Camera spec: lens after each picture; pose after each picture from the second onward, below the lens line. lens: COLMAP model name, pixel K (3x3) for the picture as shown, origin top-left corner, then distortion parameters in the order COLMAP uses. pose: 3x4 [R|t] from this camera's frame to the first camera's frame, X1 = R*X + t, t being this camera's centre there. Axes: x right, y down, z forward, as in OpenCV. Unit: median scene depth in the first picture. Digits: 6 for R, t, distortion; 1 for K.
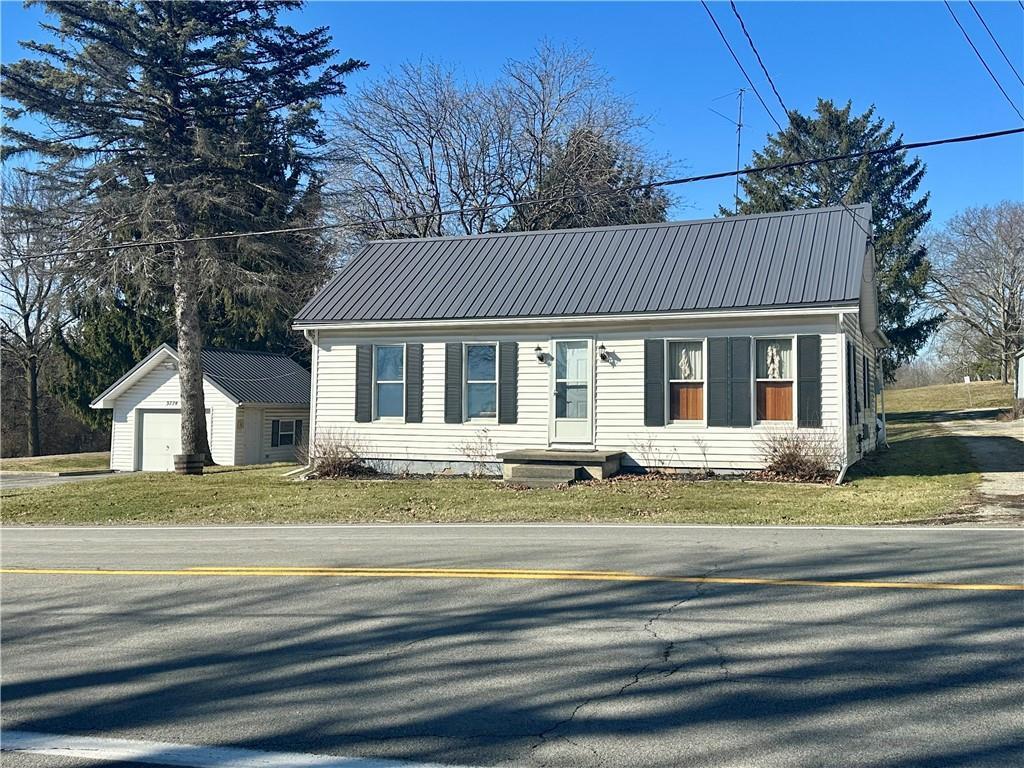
lens RADIAL K [[1043.7, 0, 512.2], [0, 1043.7, 384.6], [0, 0, 1]] dist [0.002974, 0.000000]
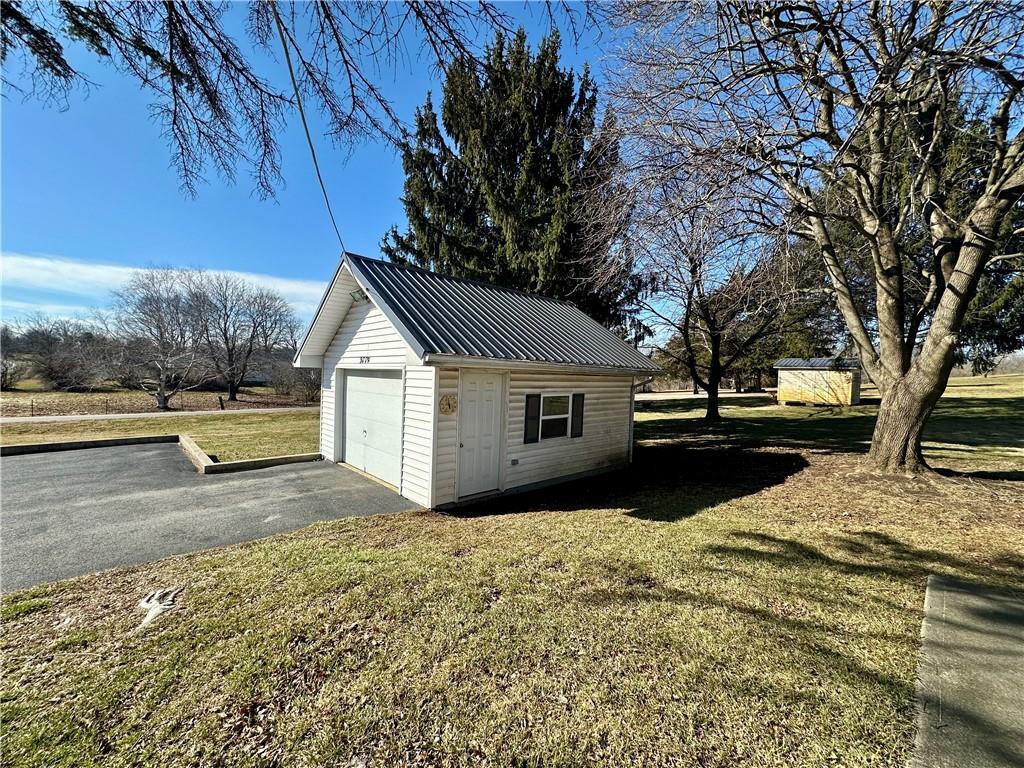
lens RADIAL K [[410.1, 0, 512.5], [0, 410.1, 384.0], [0, 0, 1]] dist [0.001194, 0.000669]
pose [[0.915525, 0.028247, -0.401268, -0.152704], [-0.011966, 0.999002, 0.043022, 0.020088], [0.402083, -0.034586, 0.914950, 0.805658]]
